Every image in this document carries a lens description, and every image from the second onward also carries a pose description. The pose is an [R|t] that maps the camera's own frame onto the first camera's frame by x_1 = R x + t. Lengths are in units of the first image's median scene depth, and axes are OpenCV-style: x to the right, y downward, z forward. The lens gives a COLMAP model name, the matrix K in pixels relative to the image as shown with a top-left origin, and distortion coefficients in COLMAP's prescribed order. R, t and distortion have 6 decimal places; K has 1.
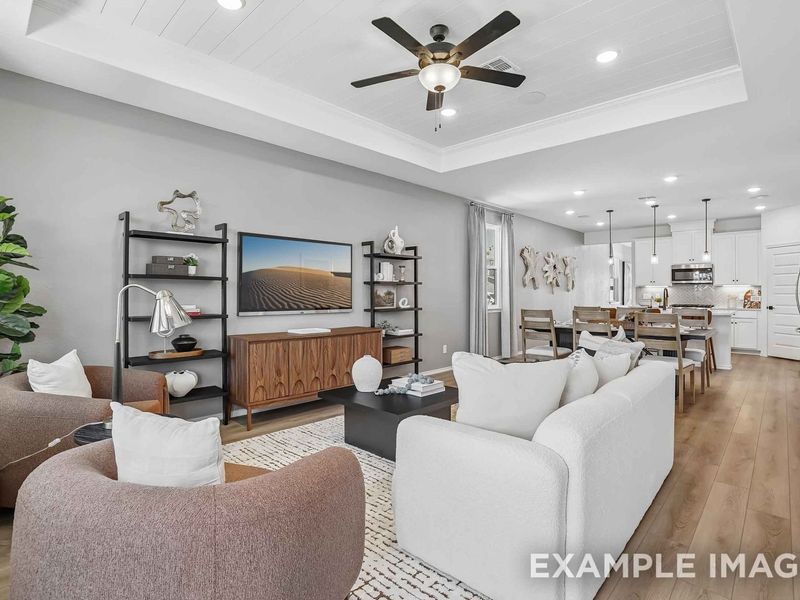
lens RADIAL K [[420.0, 0, 401.4], [0, 420.0, 295.4], [0, 0, 1]] dist [-0.040124, 0.001543]
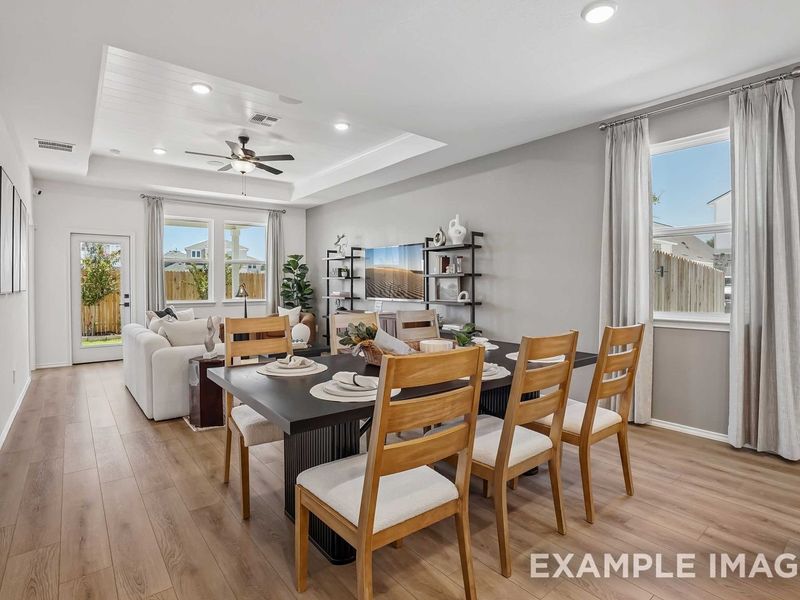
lens RADIAL K [[423.2, 0, 382.9], [0, 423.2, 292.1], [0, 0, 1]] dist [-0.003870, -0.001242]
pose [[-0.167307, 0.014919, -0.985792, 1.556006], [-0.008377, 0.999828, 0.016553, -0.010355], [0.985869, 0.011027, -0.167153, 1.637251]]
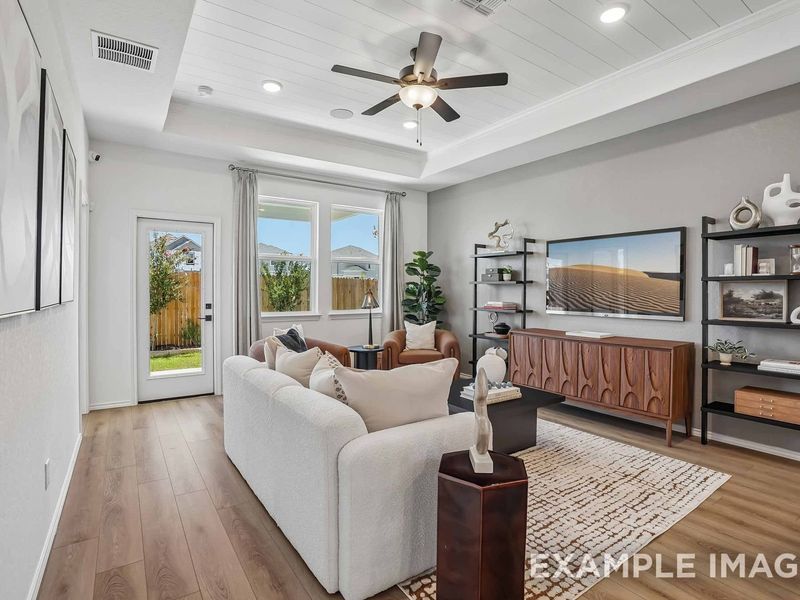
lens RADIAL K [[420.0, 0, 401.4], [0, 420.0, 295.4], [0, 0, 1]] dist [-0.040124, 0.001543]
pose [[-0.209687, 0.006453, -0.977747, 1.011236], [-0.013739, 0.999860, 0.009545, -0.007086], [0.977672, 0.015435, -0.209569, 1.018802]]
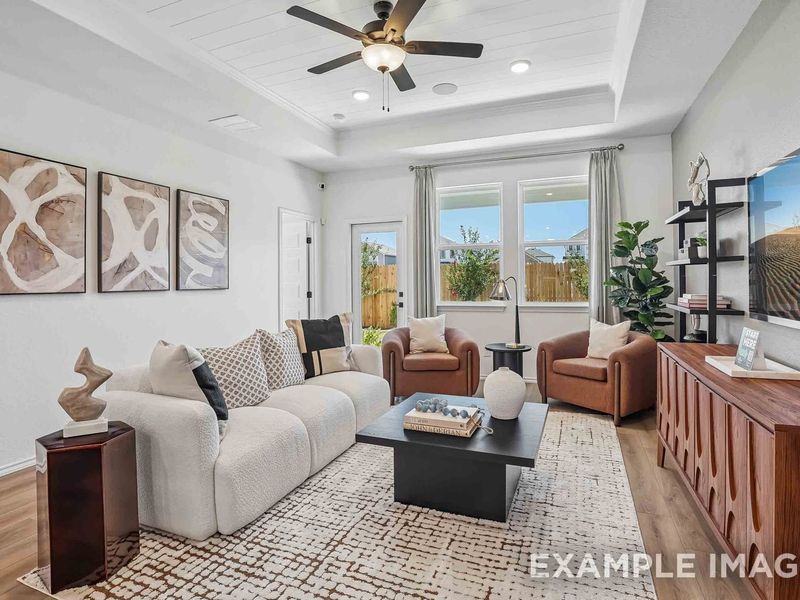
lens RADIAL K [[429.5, 0, 397.5], [0, 429.5, 277.6], [0, 0, 1]] dist [-0.047836, 0.000426]
pose [[-0.928051, 0.000401, -0.372453, 0.364017], [0.001475, 0.999996, -0.002599, -0.008579], [0.372450, -0.002961, -0.928047, 1.650204]]
